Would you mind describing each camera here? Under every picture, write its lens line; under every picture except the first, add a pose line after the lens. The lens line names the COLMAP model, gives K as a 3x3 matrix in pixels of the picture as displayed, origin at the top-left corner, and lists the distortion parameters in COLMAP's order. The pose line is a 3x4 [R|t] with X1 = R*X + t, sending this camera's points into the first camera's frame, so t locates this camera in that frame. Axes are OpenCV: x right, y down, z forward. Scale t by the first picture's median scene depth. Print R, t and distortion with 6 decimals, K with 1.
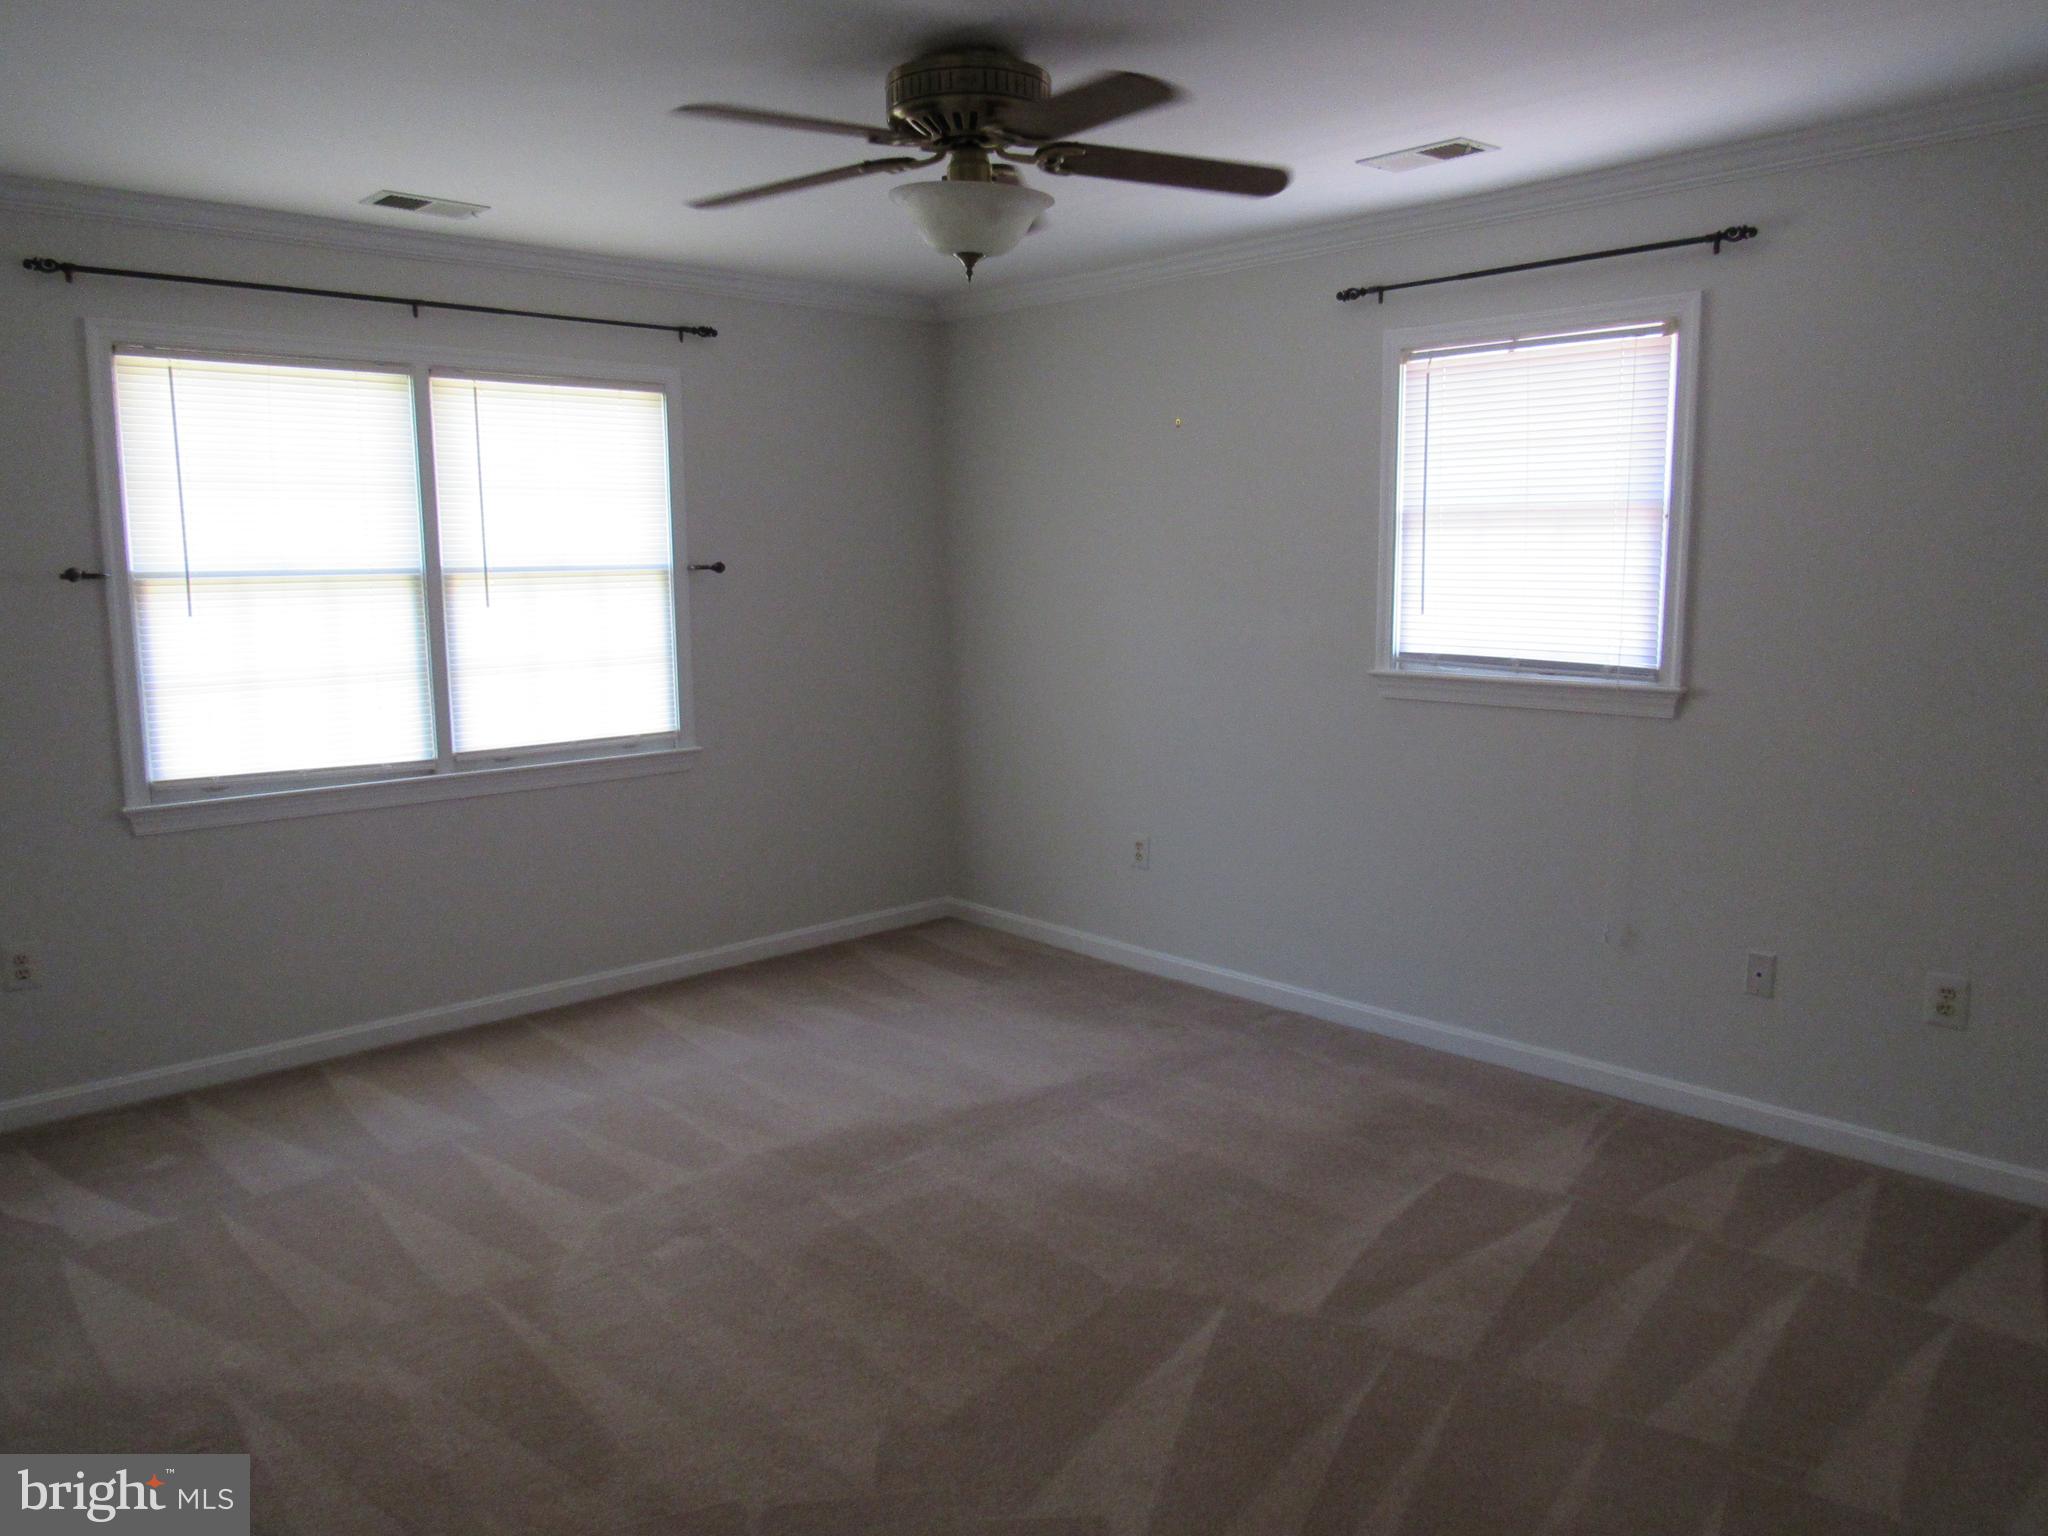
lens RADIAL K [[1488.6, 0, 1024.0], [0, 1488.6, 768.0], [0, 0, 1]] dist [-0.019865, 0.001638]
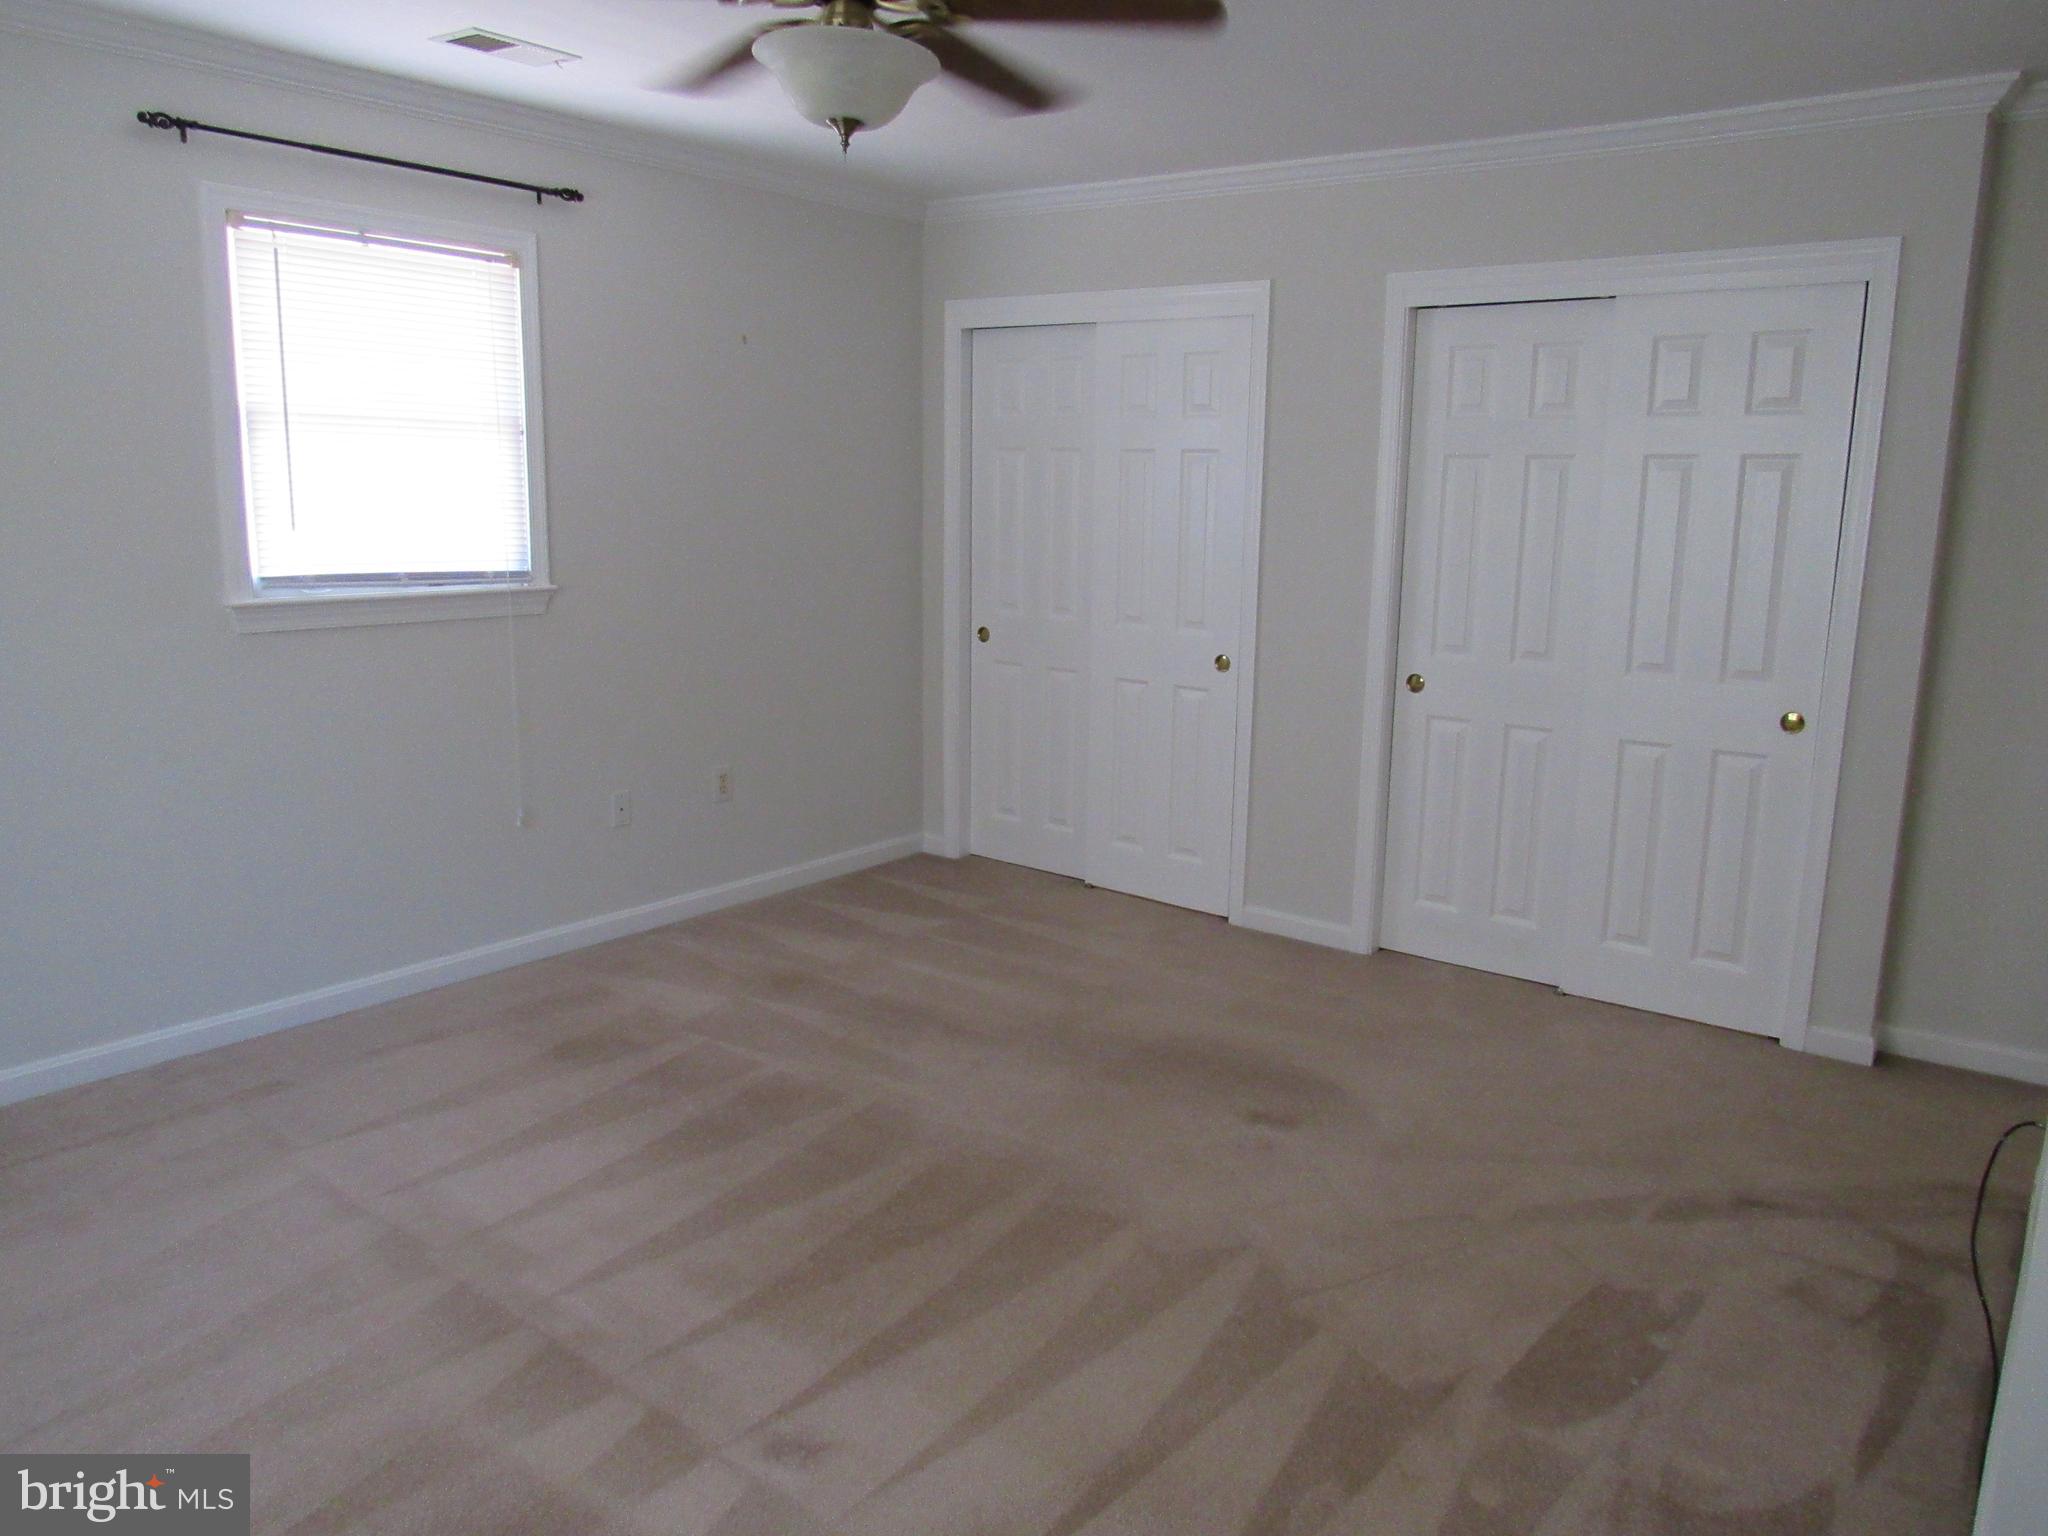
lens RADIAL K [[1488.6, 0, 1024.0], [0, 1488.6, 768.0], [0, 0, 1]] dist [-0.019865, 0.001638]
pose [[-0.161209, -0.177551, 0.970818, -0.656424], [0.124501, 0.972167, 0.198472, -0.086104], [-0.979036, 0.152864, -0.134617, 0.710015]]
